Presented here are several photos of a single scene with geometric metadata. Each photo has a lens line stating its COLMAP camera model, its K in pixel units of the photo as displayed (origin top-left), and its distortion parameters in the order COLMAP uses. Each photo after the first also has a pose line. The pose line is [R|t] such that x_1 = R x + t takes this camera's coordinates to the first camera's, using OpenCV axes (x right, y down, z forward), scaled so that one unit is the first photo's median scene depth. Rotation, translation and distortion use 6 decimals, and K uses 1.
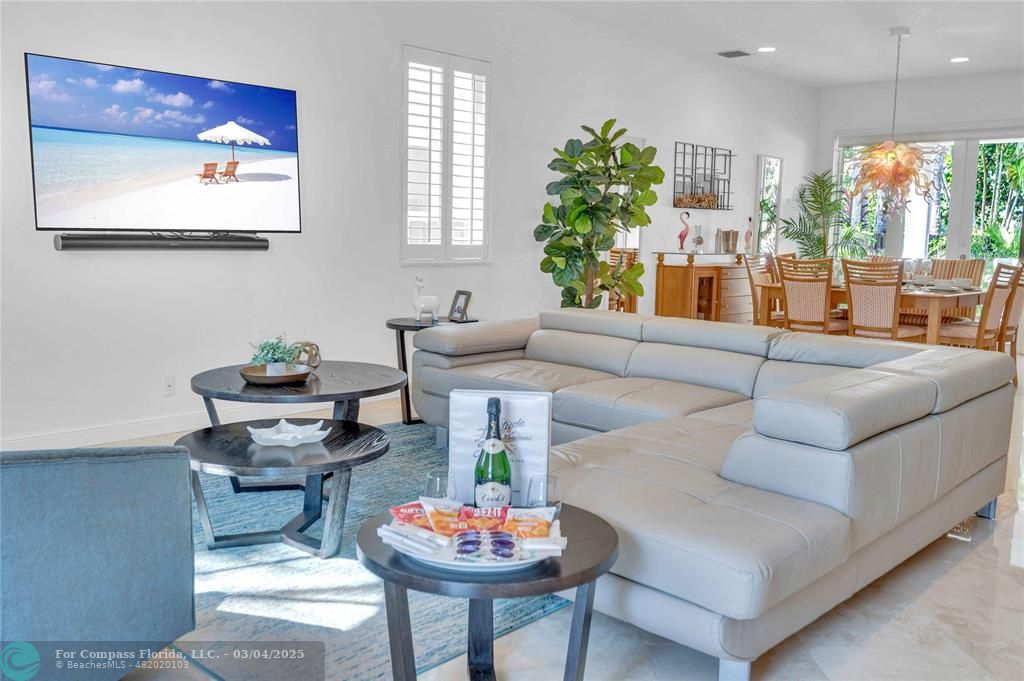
lens RADIAL K [[851.8, 0, 512.0], [0, 851.8, 340.5], [0, 0, 1]] dist [-0.004285, 0.000595]
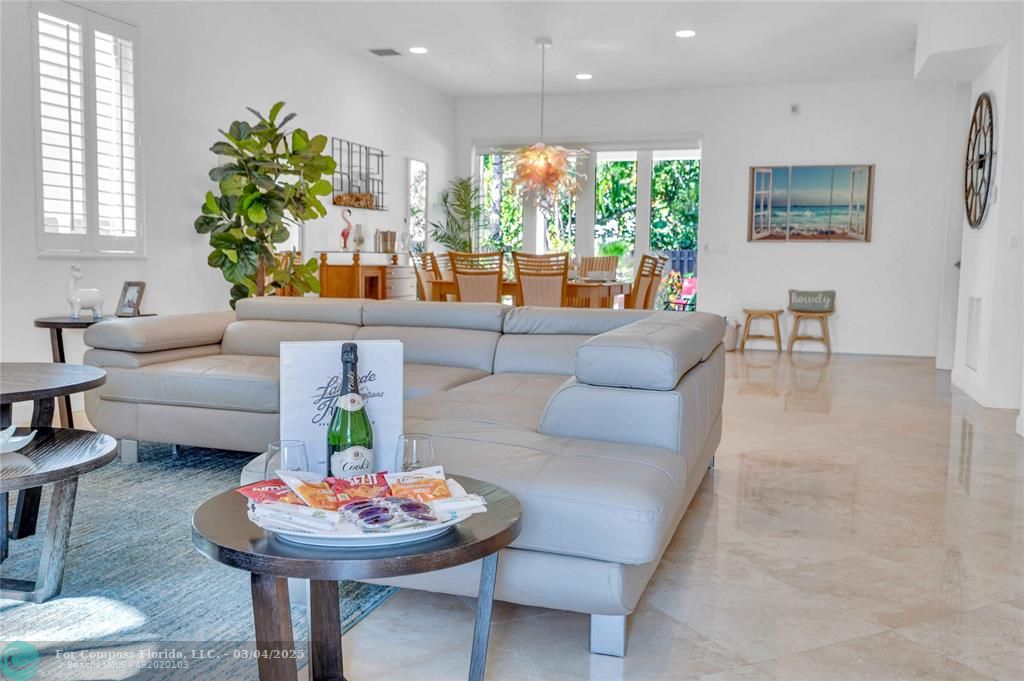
lens RADIAL K [[861.6, 0, 490.0], [0, 861.6, 340.9], [0, 0, 1]] dist [-0.003104, 0.002723]
pose [[0.908783, -0.043361, 0.415009, -0.075200], [0.054587, 0.998393, -0.015221, 0.026594], [-0.413682, 0.036487, 0.909690, 0.060645]]
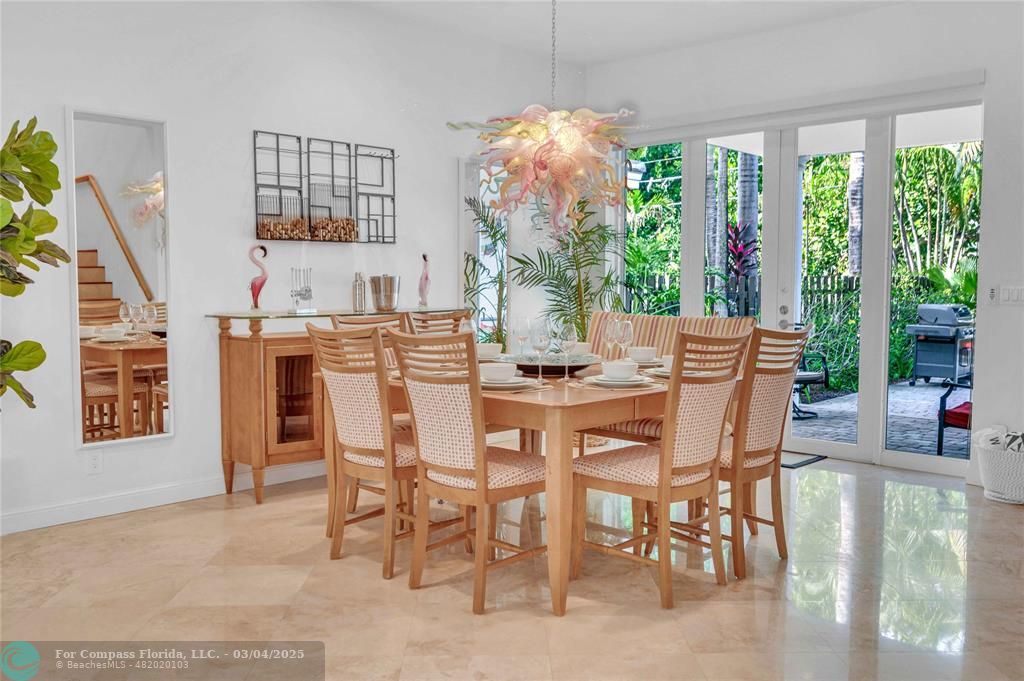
lens RADIAL K [[851.8, 0, 512.0], [0, 851.8, 340.5], [0, 0, 1]] dist [-0.004285, 0.000595]
pose [[0.999749, -0.022357, -0.001668, 0.466538], [0.022217, 0.997953, -0.059967, -0.057681], [0.003005, 0.059915, 0.998199, 0.516672]]
